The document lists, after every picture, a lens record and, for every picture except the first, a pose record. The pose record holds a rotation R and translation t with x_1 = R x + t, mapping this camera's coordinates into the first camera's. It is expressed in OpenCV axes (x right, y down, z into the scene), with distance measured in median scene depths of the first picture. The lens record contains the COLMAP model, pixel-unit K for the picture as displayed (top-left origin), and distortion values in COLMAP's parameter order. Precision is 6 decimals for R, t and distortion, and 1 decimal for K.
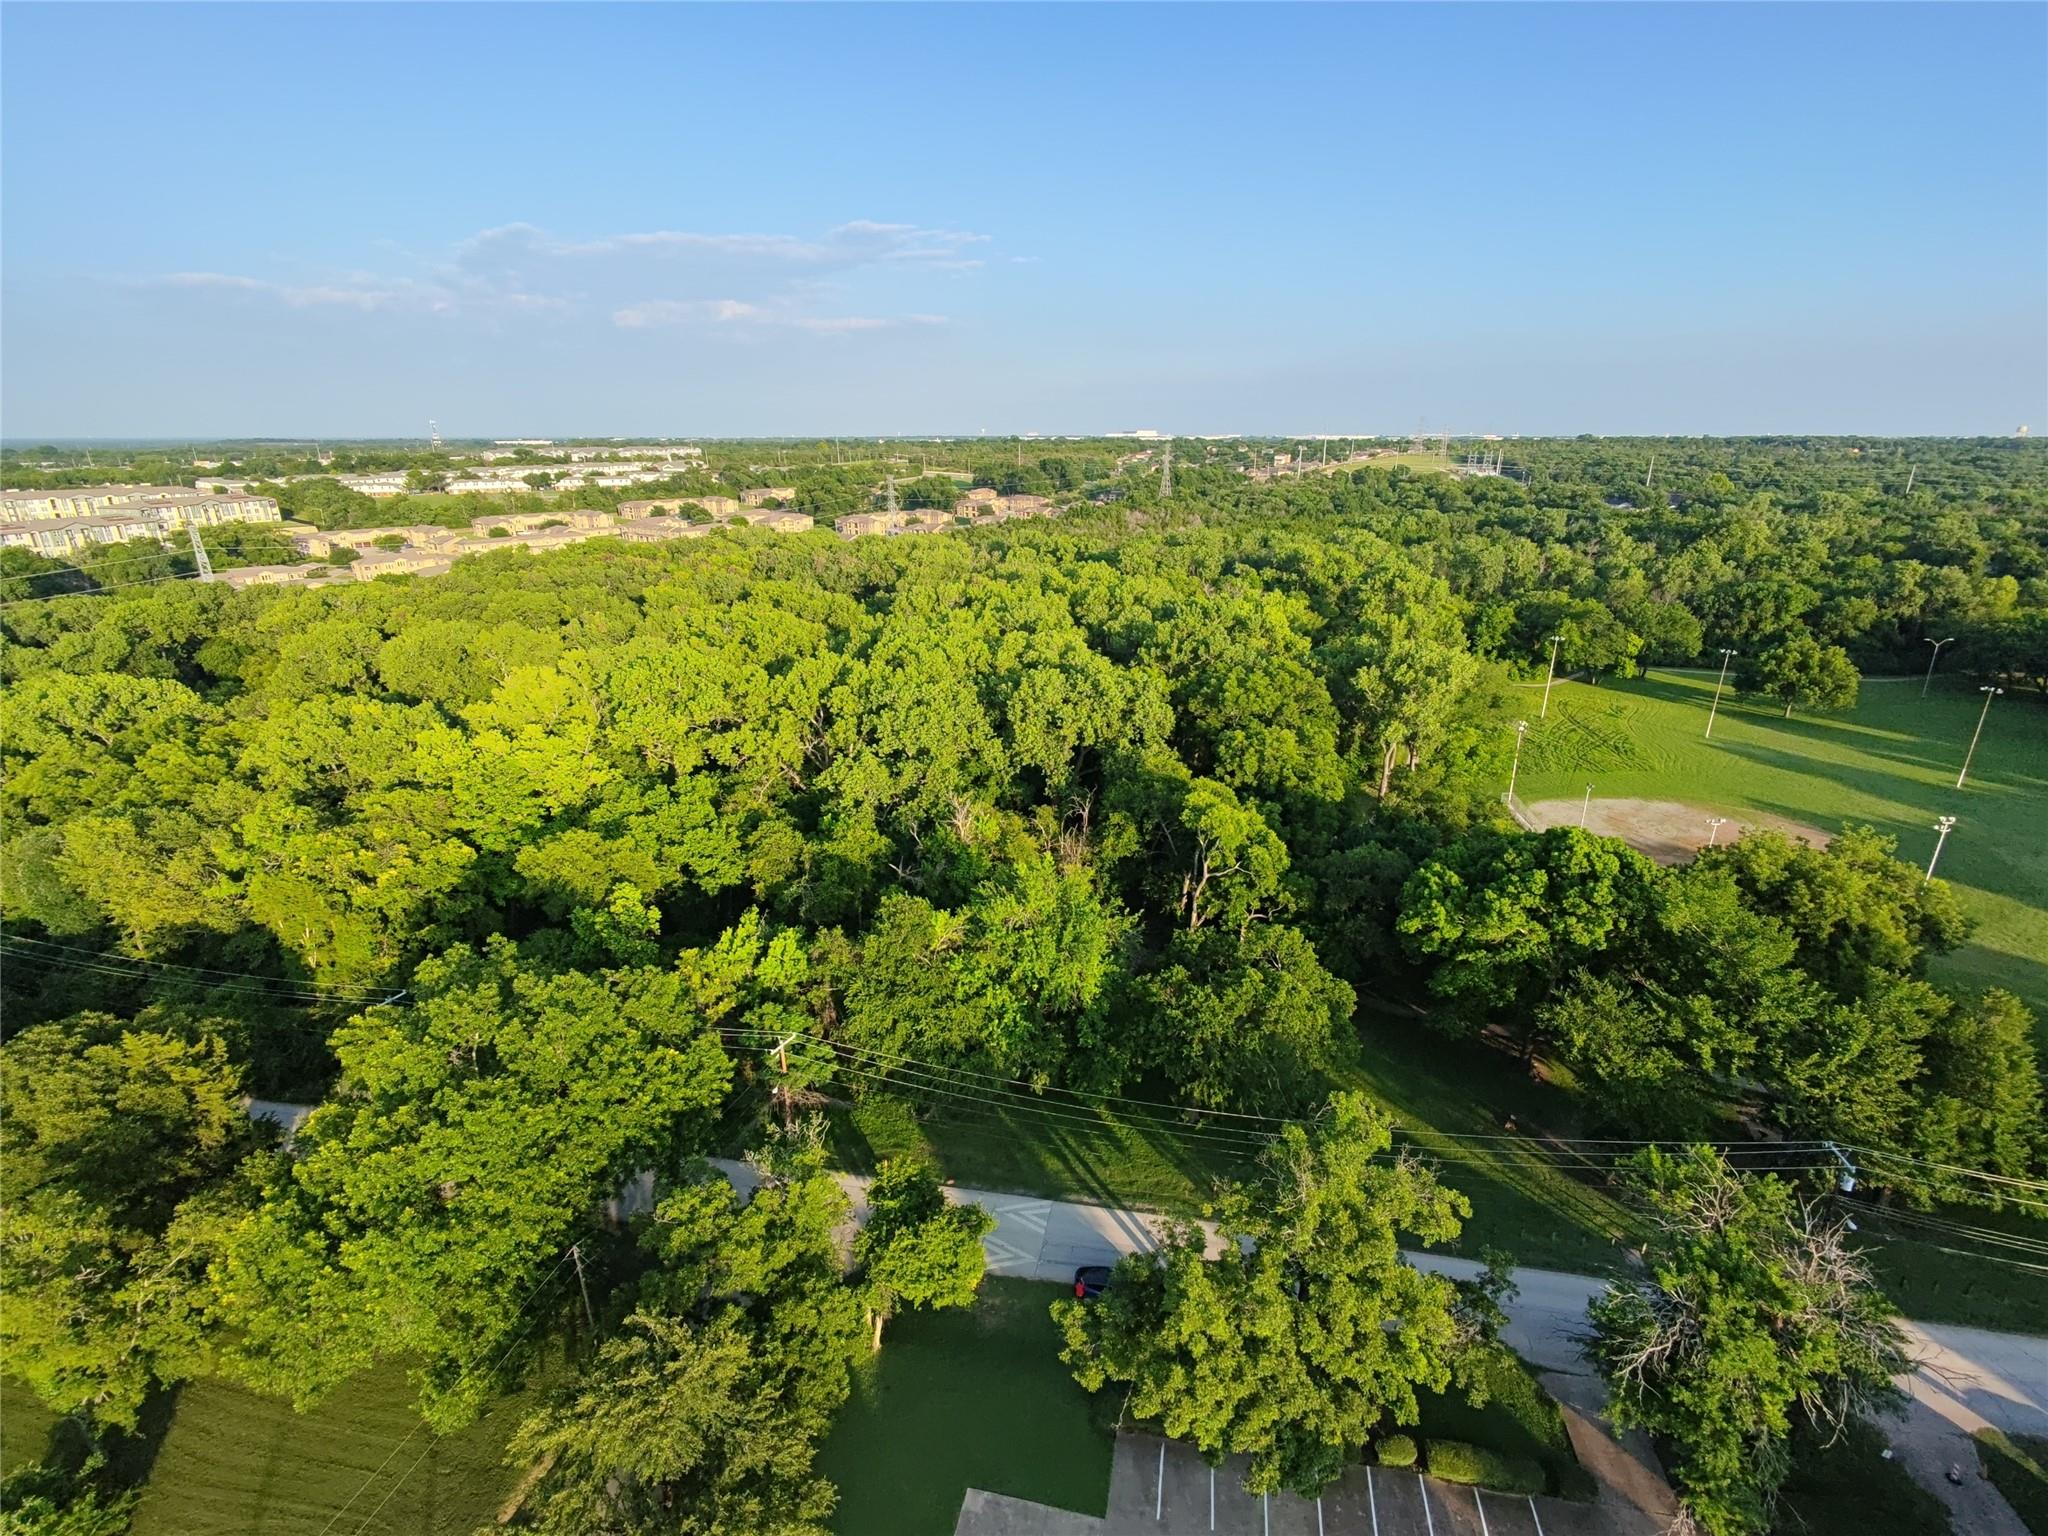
lens RADIAL K [[952.5, 0, 1035.6], [0, 952.5, 783.0], [0, 0, 1]] dist [-0.005616, -0.001362]
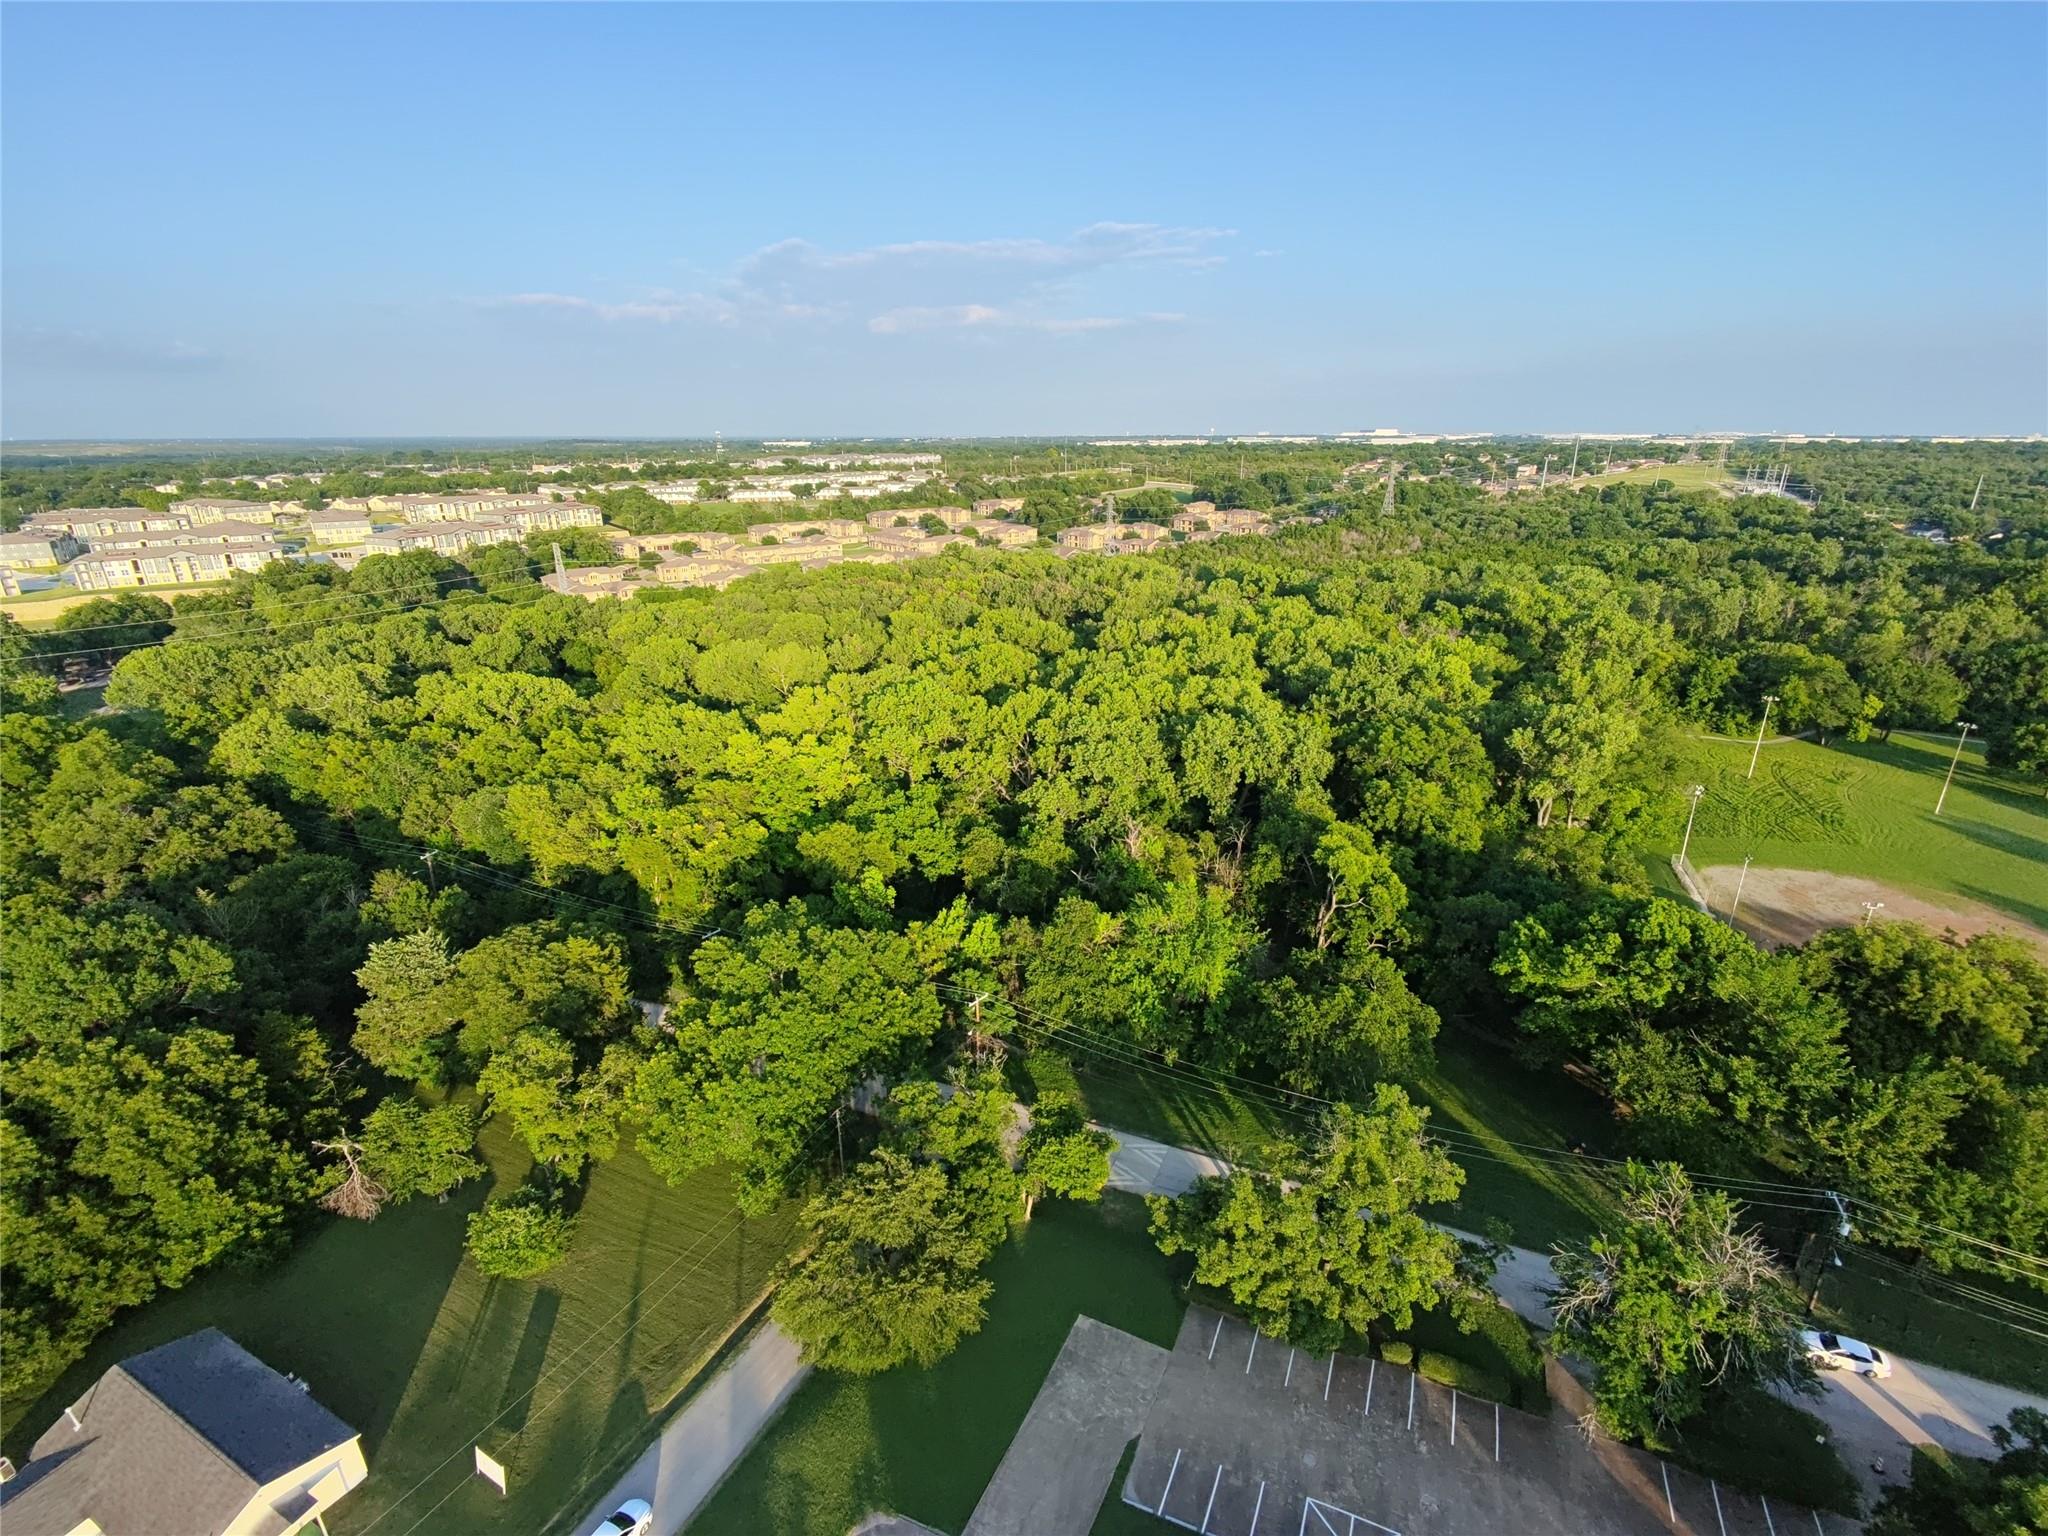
lens RADIAL K [[967.9, 0, 1024.0], [0, 967.9, 768.0], [0, 0, 1]] dist [-0.008127, -0.000574]
pose [[0.971989, 0.073646, -0.223190, 0.051919], [-0.075736, 0.997128, -0.000807, -0.036960], [0.222489, 0.017688, 0.974775, -0.215756]]
